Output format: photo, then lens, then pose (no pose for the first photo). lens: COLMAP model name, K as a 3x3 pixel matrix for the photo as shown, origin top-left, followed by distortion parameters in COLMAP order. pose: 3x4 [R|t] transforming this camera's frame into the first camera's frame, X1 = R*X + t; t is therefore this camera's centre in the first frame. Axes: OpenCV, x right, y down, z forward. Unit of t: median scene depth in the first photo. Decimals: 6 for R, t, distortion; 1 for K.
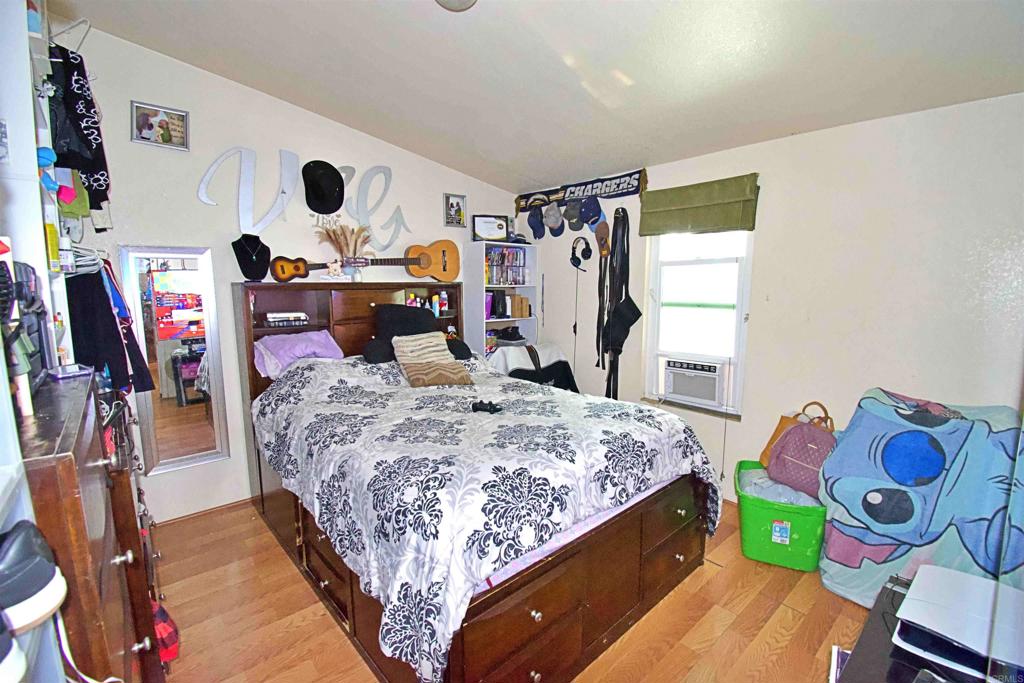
lens RADIAL K [[466.6, 0, 518.5], [0, 466.6, 342.6], [0, 0, 1]] dist [-0.017654, -0.001585]
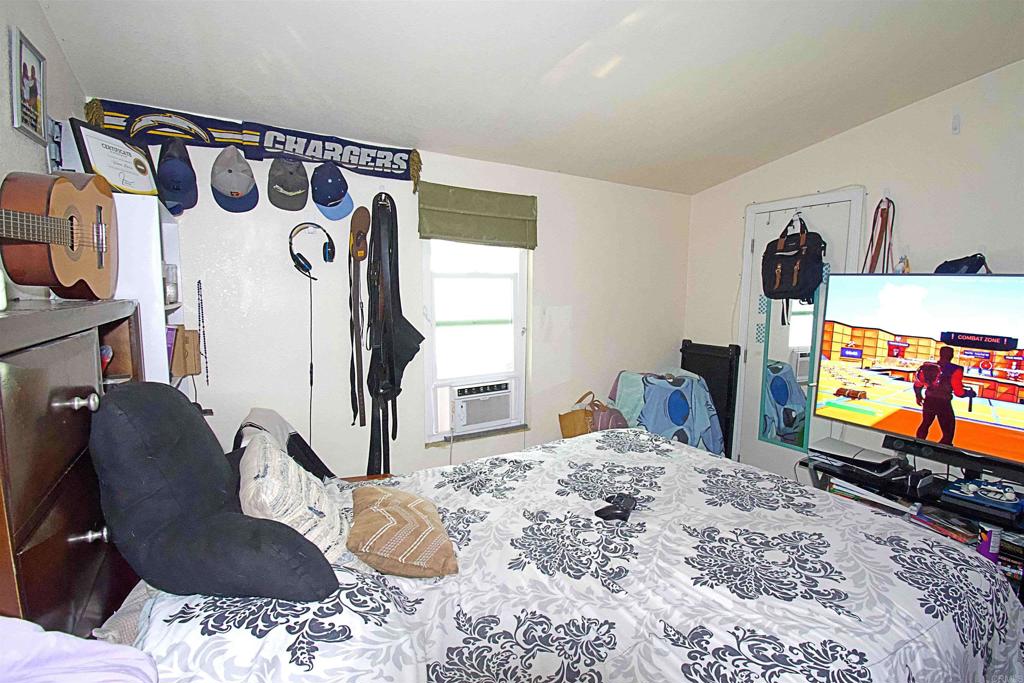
lens RADIAL K [[466.6, 0, 518.2], [0, 466.6, 342.6], [0, 0, 1]] dist [-0.017654, -0.001585]
pose [[0.175810, -0.095192, 0.979811, -0.476541], [0.118504, 0.990122, 0.074931, -0.094572], [-0.977265, 0.102938, 0.185355, 0.713626]]
